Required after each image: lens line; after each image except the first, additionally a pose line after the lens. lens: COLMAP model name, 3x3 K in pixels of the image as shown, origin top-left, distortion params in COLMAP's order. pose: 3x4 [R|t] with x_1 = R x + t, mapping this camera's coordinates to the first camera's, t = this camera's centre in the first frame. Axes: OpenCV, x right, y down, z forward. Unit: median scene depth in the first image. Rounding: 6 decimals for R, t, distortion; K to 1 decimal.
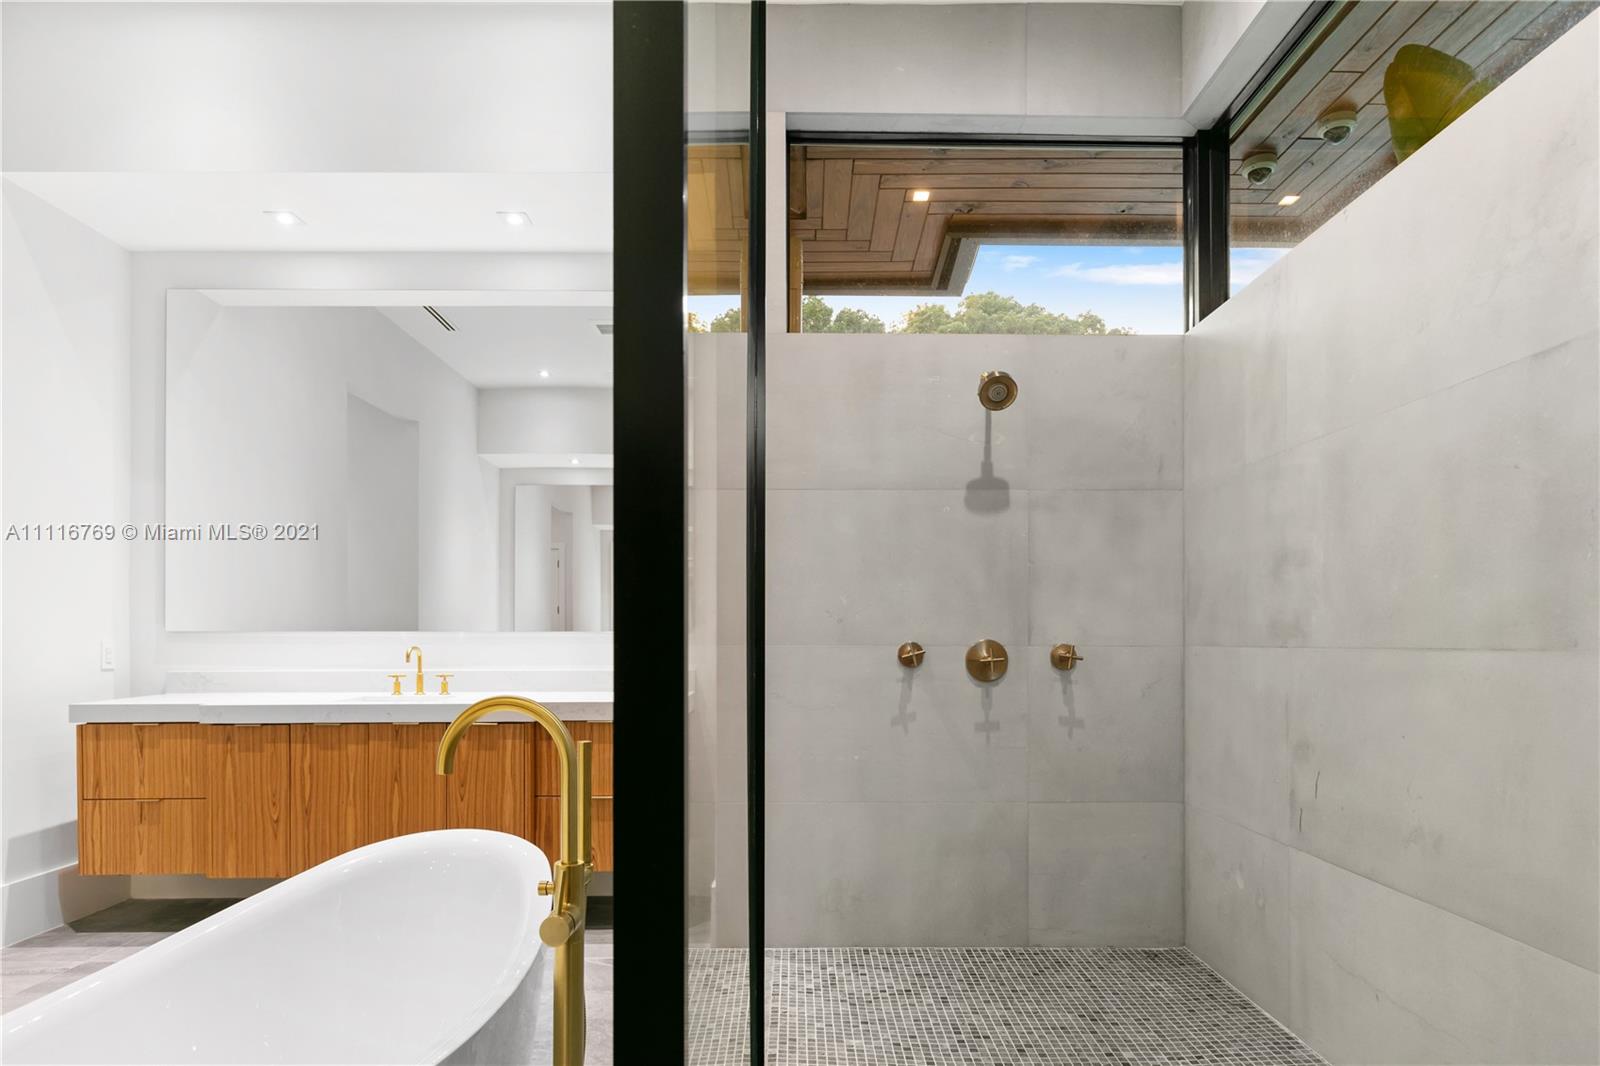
lens RADIAL K [[911.3, 0, 800.3], [0, 911.3, 620.6], [0, 0, 1]] dist [0.001229, 0.001280]
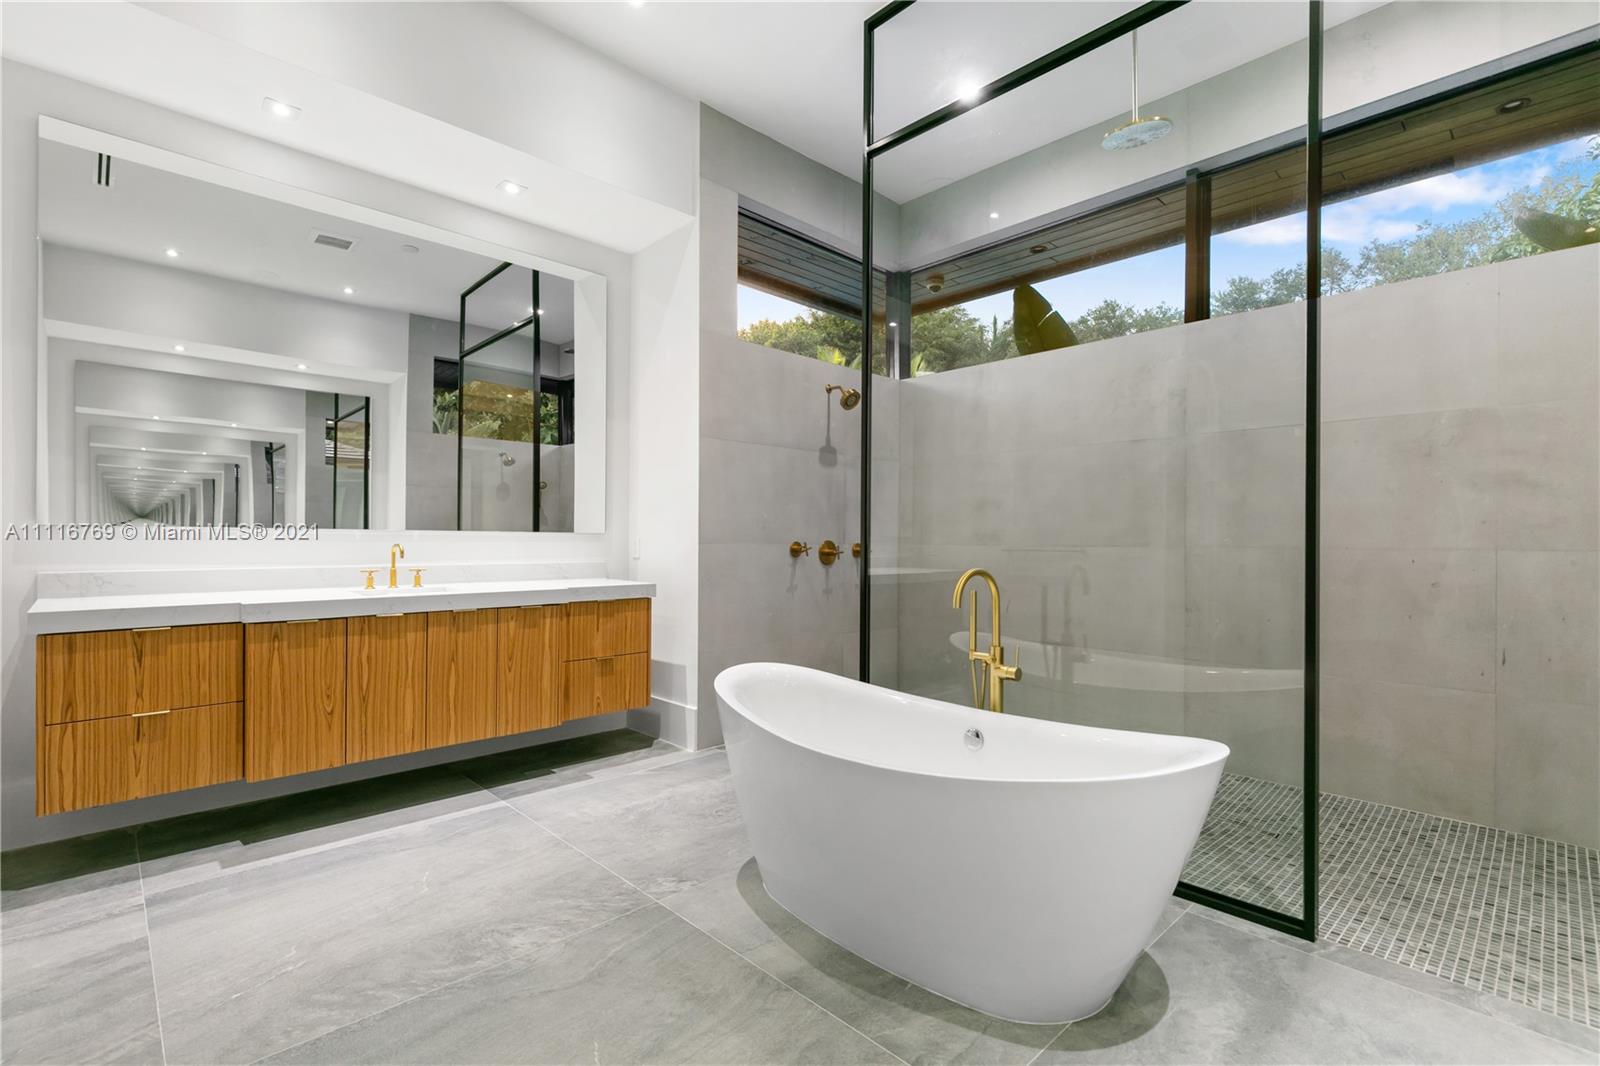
lens RADIAL K [[726.1, 0, 800.0], [0, 726.1, 533.0], [0, 0, 1]] dist [0.012206, -0.000776]
pose [[0.728114, 0.013097, 0.685331, -0.755251], [-0.018534, 0.999828, 0.000584, 0.006592], [-0.685205, -0.013127, 0.728232, 0.039295]]
